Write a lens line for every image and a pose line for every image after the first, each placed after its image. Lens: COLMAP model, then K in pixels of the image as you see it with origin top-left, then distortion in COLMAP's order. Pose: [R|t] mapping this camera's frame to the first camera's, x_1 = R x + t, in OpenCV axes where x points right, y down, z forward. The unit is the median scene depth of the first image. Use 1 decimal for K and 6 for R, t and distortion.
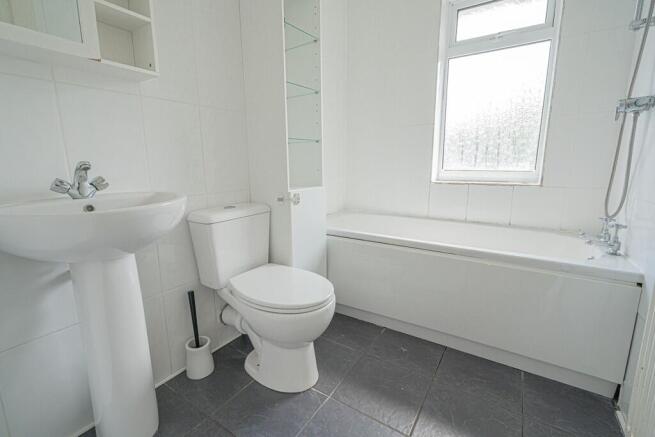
lens RADIAL K [[300.6, 0, 323.0], [0, 300.6, 217.3], [0, 0, 1]] dist [0.002102, 0.000603]
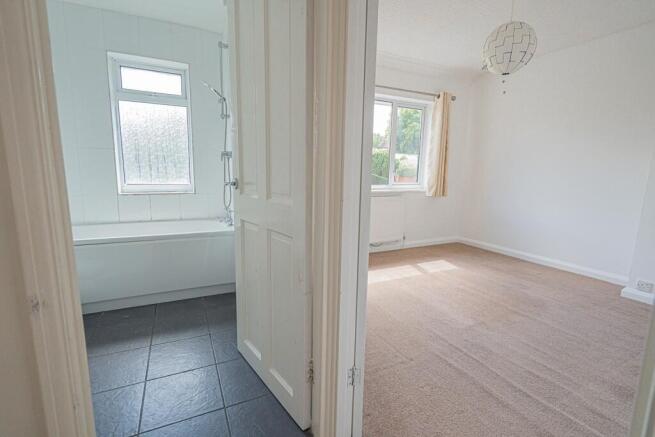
lens RADIAL K [[300.6, 0, 323.0], [0, 300.6, 217.3], [0, 0, 1]] dist [0.002102, 0.000603]
pose [[0.513842, -0.117110, 0.849854, -0.301717], [0.132004, 0.989634, 0.056559, 0.022613], [-0.847668, 0.083121, 0.523975, -0.407802]]
